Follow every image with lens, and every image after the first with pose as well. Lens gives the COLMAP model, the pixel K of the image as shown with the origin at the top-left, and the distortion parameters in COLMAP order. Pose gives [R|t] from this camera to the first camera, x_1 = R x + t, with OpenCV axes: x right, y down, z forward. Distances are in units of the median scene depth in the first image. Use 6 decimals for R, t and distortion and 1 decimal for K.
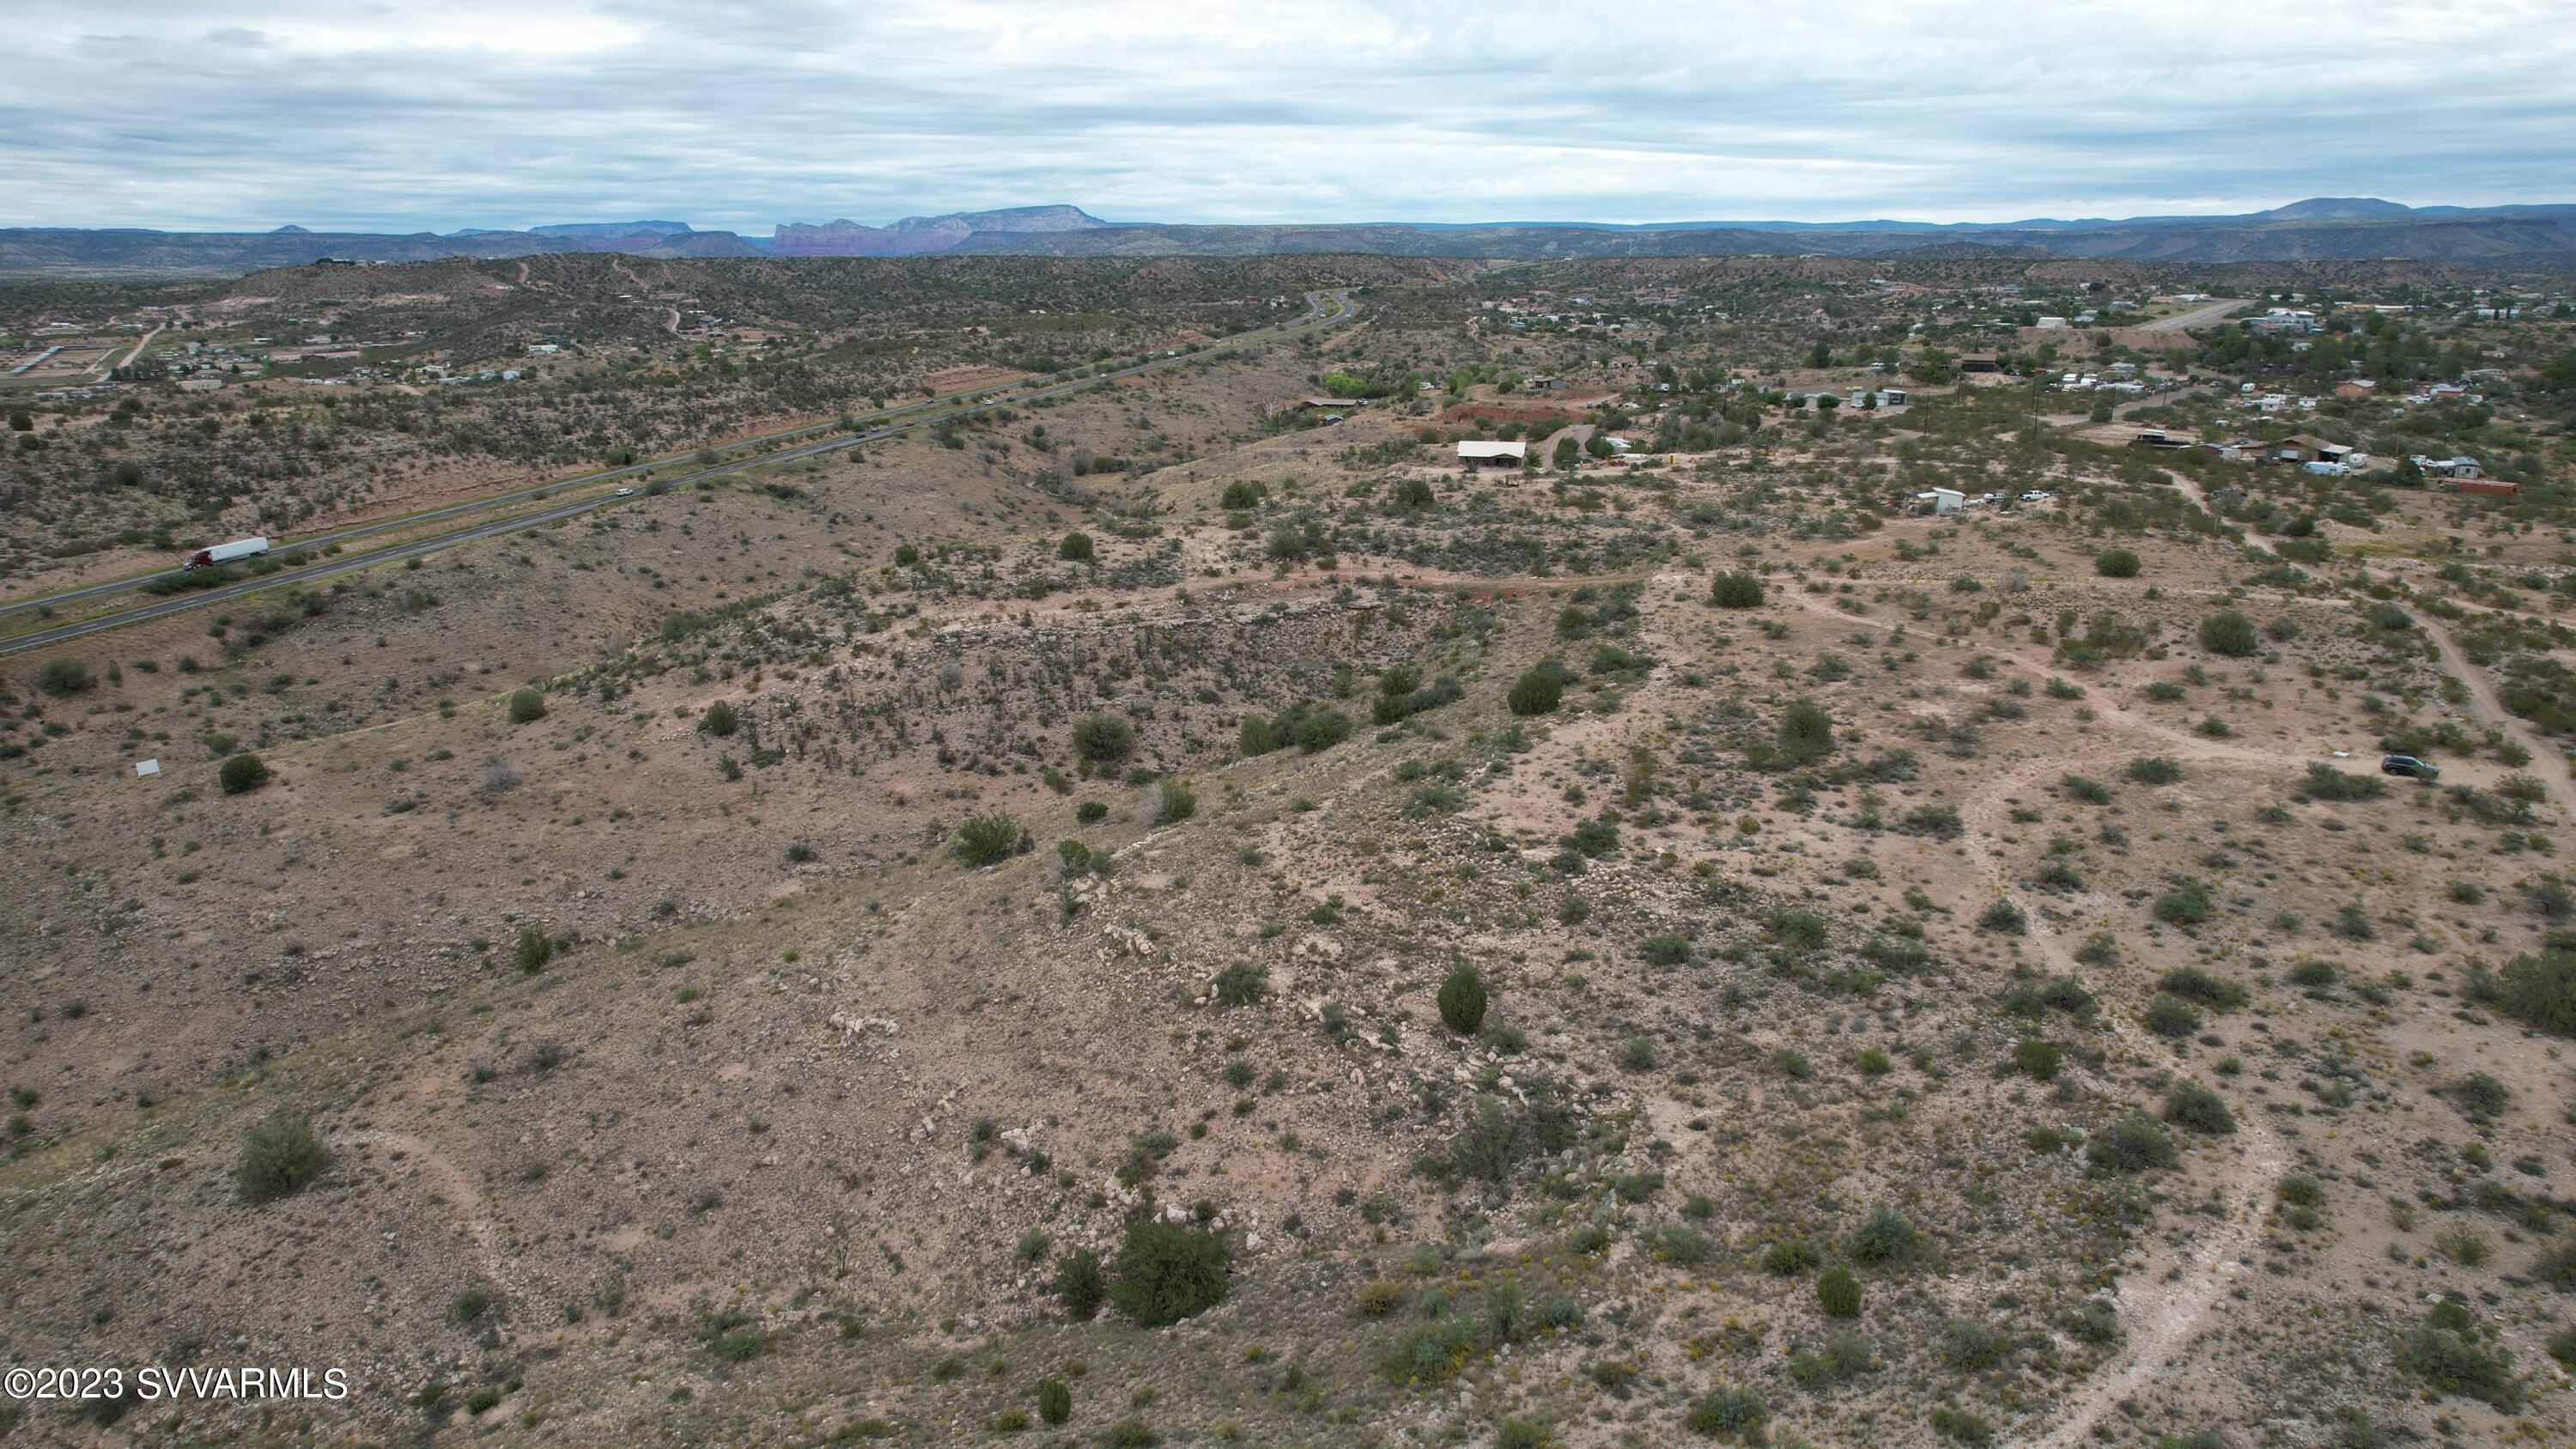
lens RADIAL K [[1645.0, 0, 1295.8], [0, 1645.0, 724.3], [0, 0, 1]] dist [-0.086103, 0.082407]
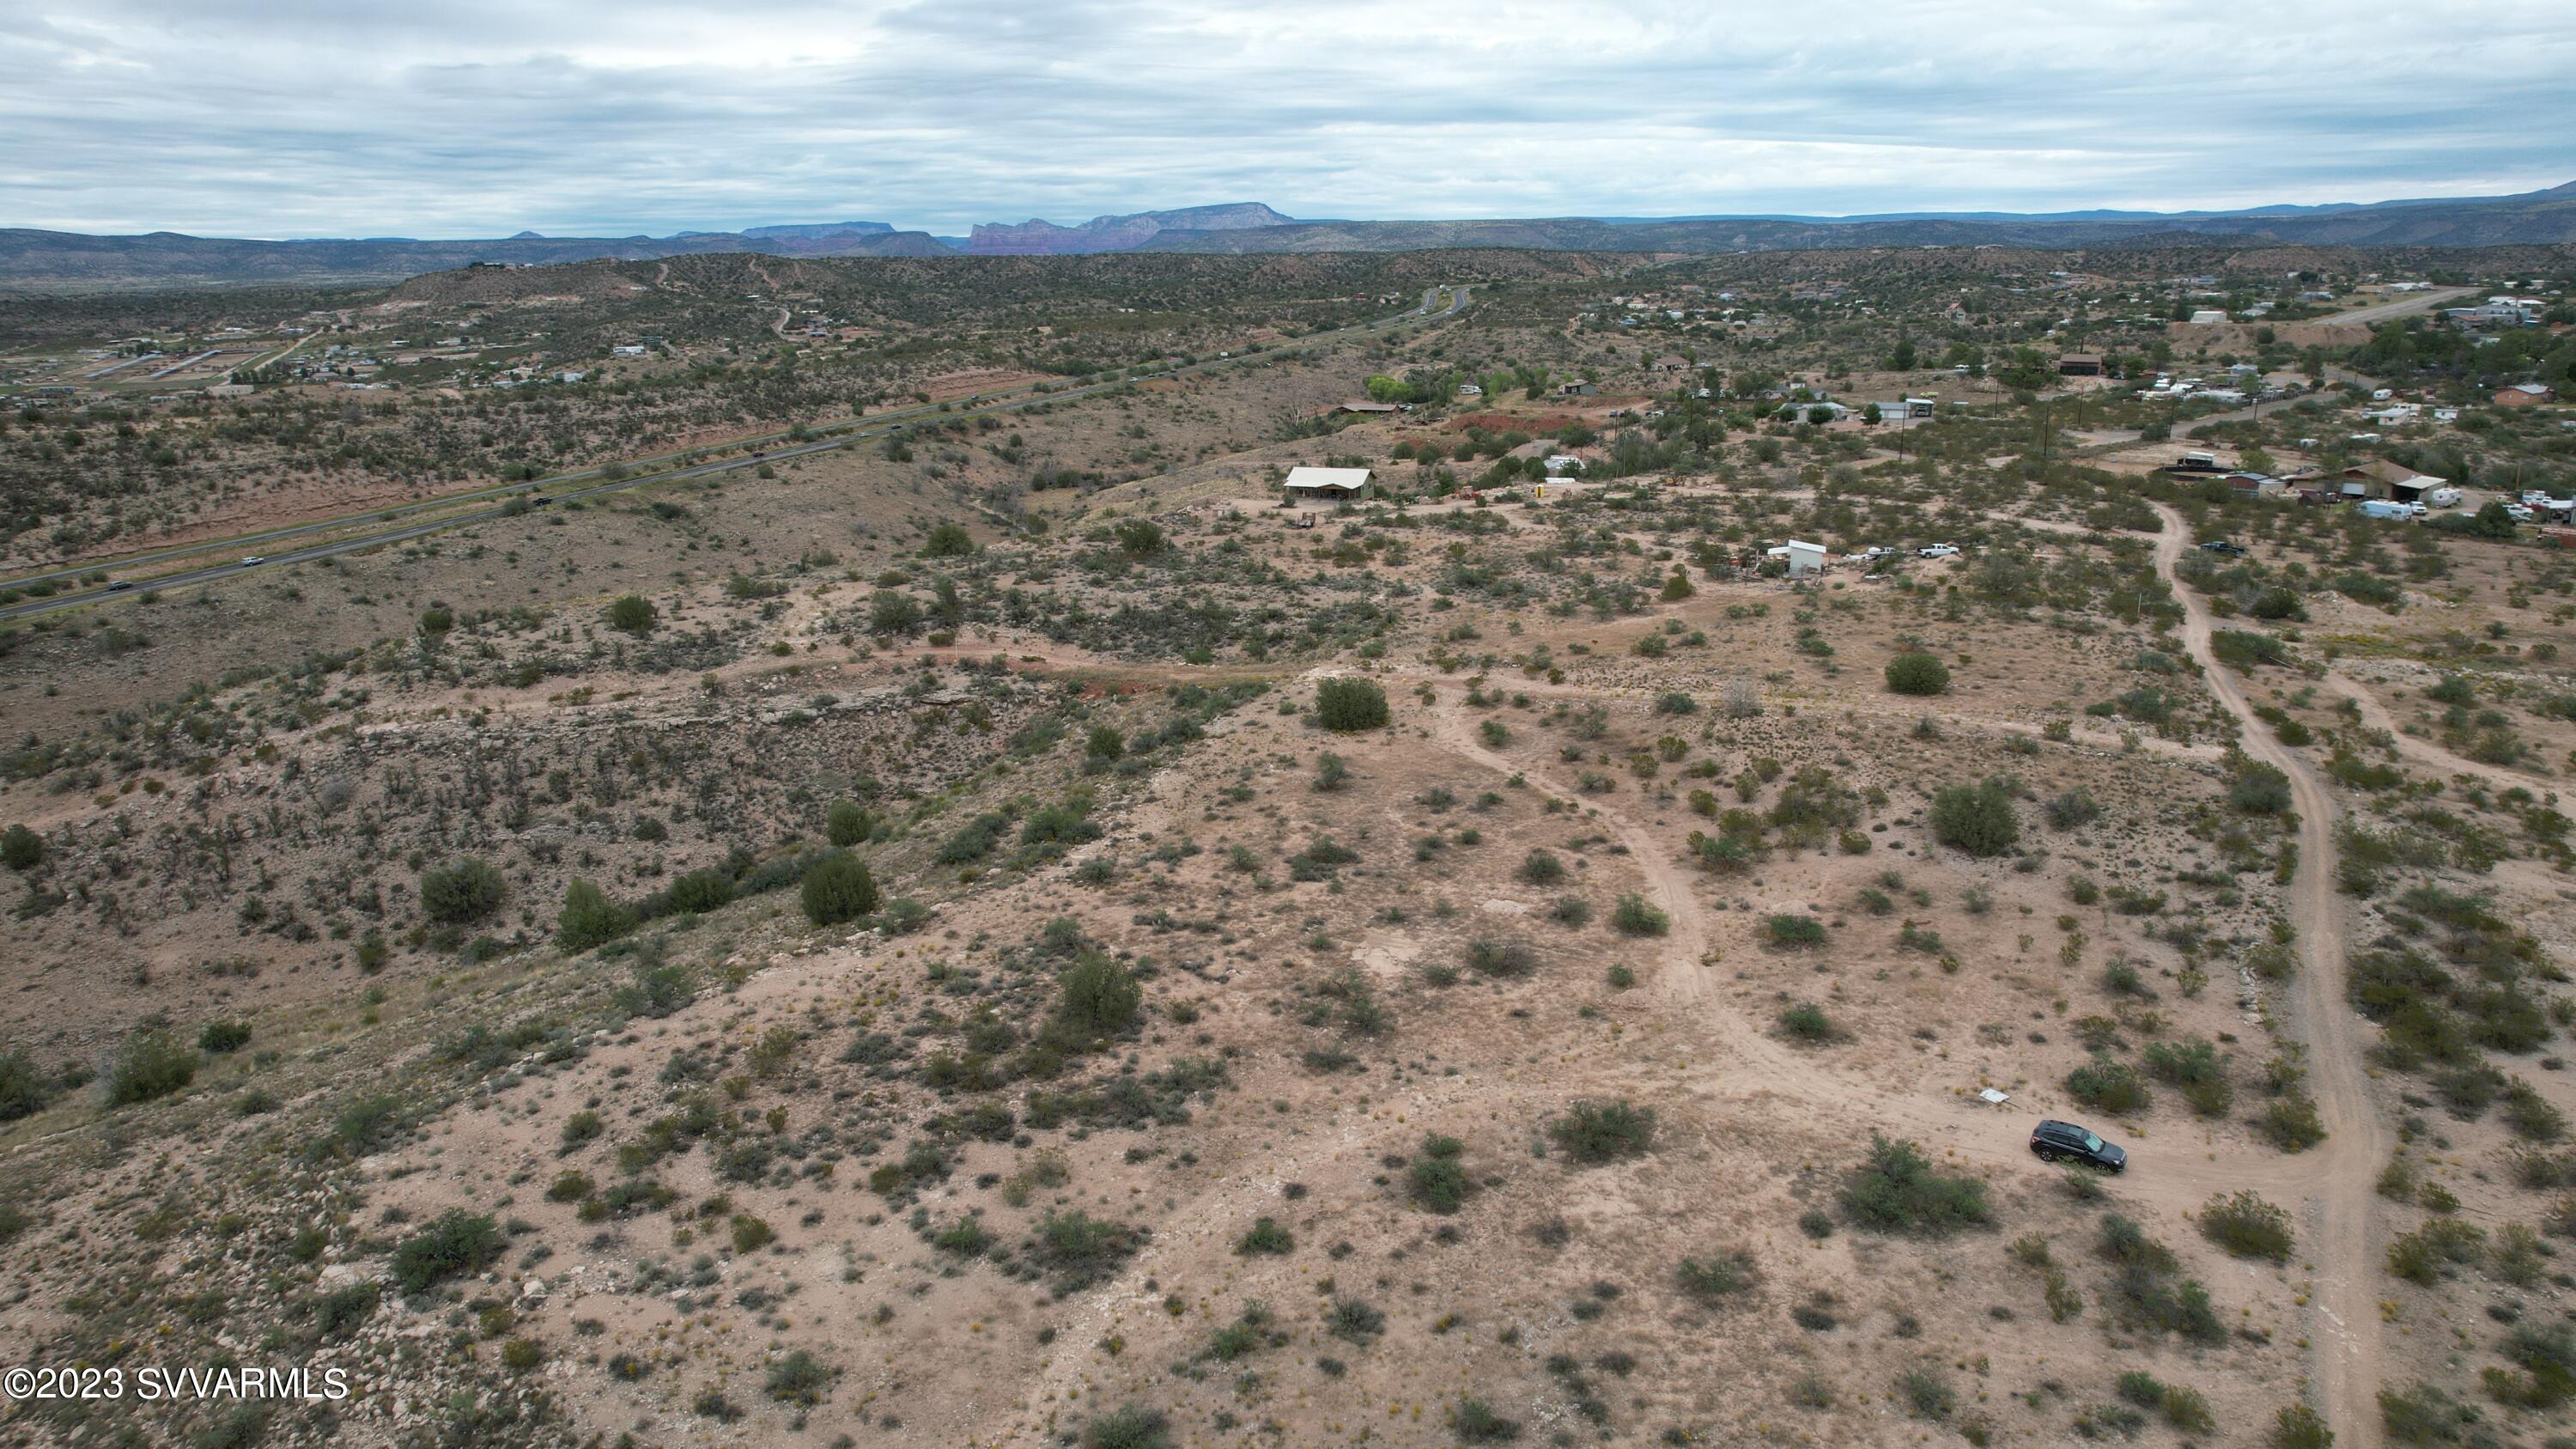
lens RADIAL K [[1645.0, 0, 1295.8], [0, 1645.0, 724.3], [0, 0, 1]] dist [-0.086103, 0.082407]
pose [[0.993450, 0.021899, -0.112149, 0.111810], [-0.021680, 0.999760, 0.003174, -0.025593], [0.112191, -0.000722, 0.993686, 0.098609]]
